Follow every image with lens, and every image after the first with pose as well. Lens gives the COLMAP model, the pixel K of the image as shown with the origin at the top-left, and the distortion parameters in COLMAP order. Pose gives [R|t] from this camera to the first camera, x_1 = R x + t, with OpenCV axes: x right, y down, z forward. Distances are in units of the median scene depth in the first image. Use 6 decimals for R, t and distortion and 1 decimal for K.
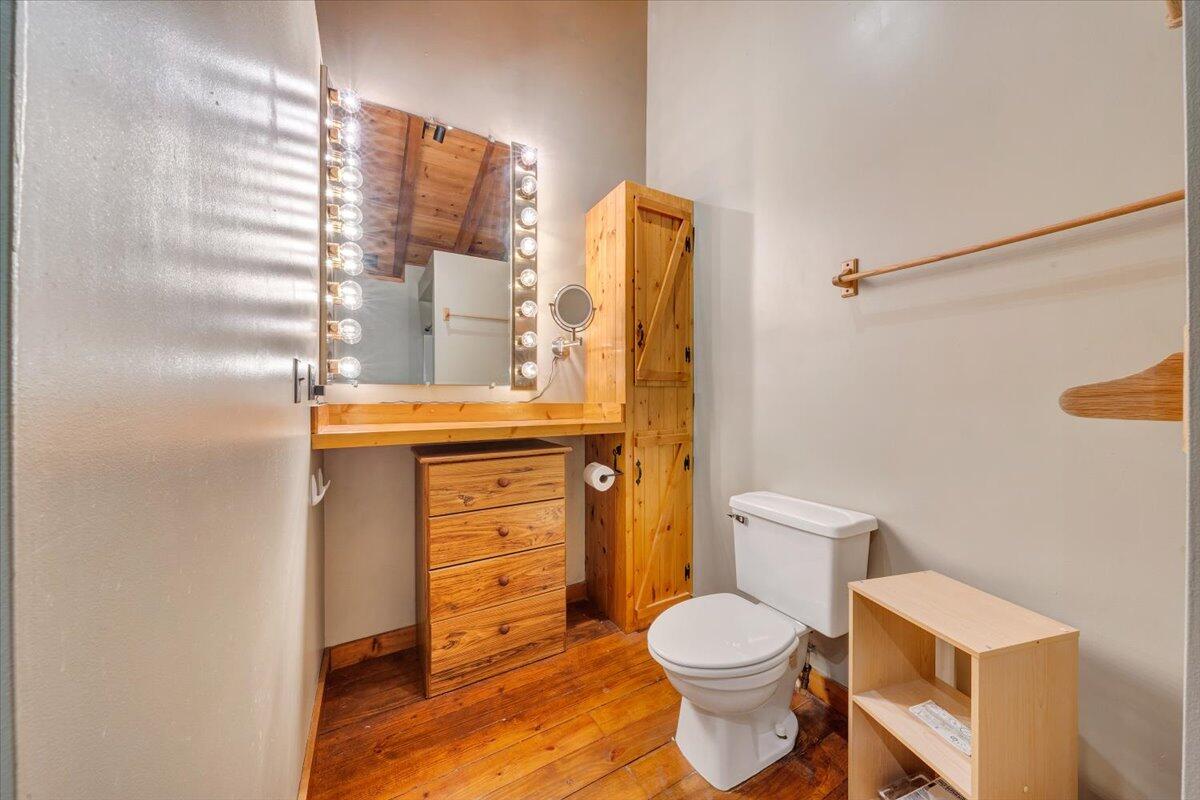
lens RADIAL K [[409.9, 0, 600.9], [0, 409.9, 395.4], [0, 0, 1]] dist [-0.001114, -0.000185]
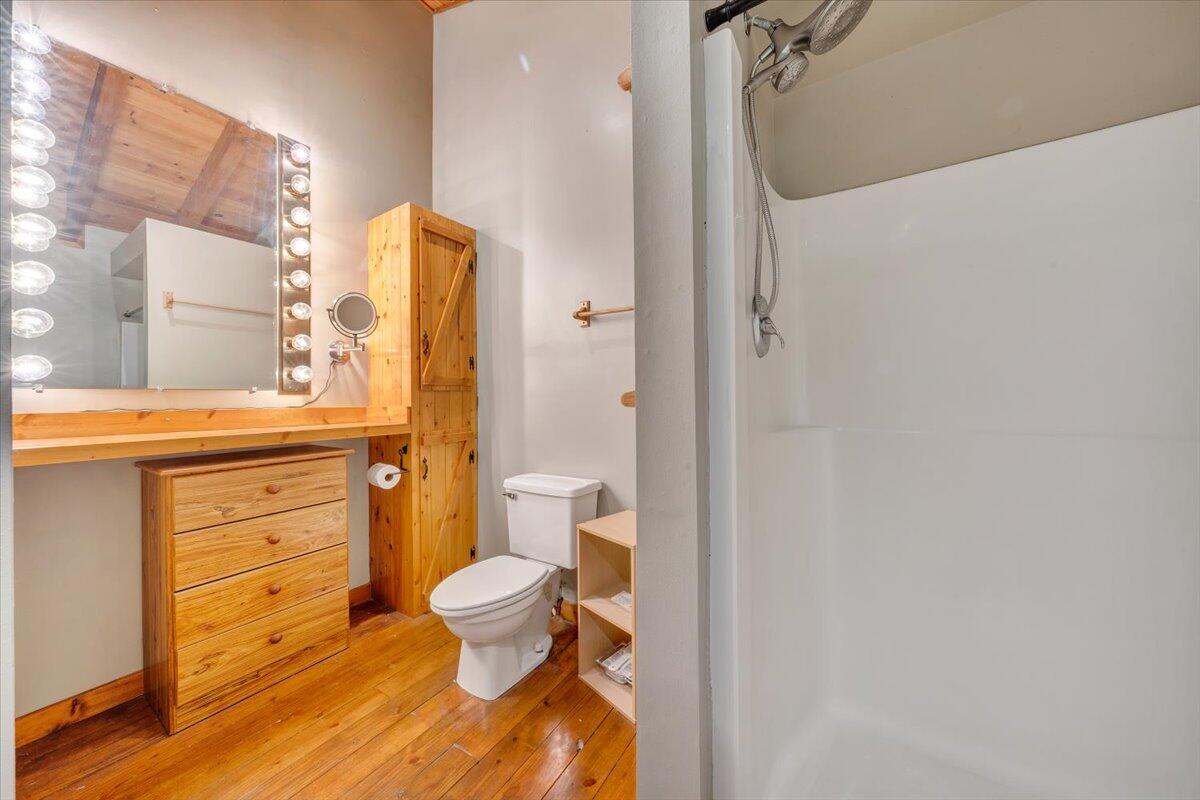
lens RADIAL K [[409.9, 0, 605.0], [0, 409.9, 394.1], [0, 0, 1]] dist [-0.001114, -0.000185]
pose [[0.882751, -0.005706, 0.469807, 0.003301], [0.009865, 0.999931, -0.006392, -0.000724], [-0.469738, 0.010277, 0.882746, -0.234657]]
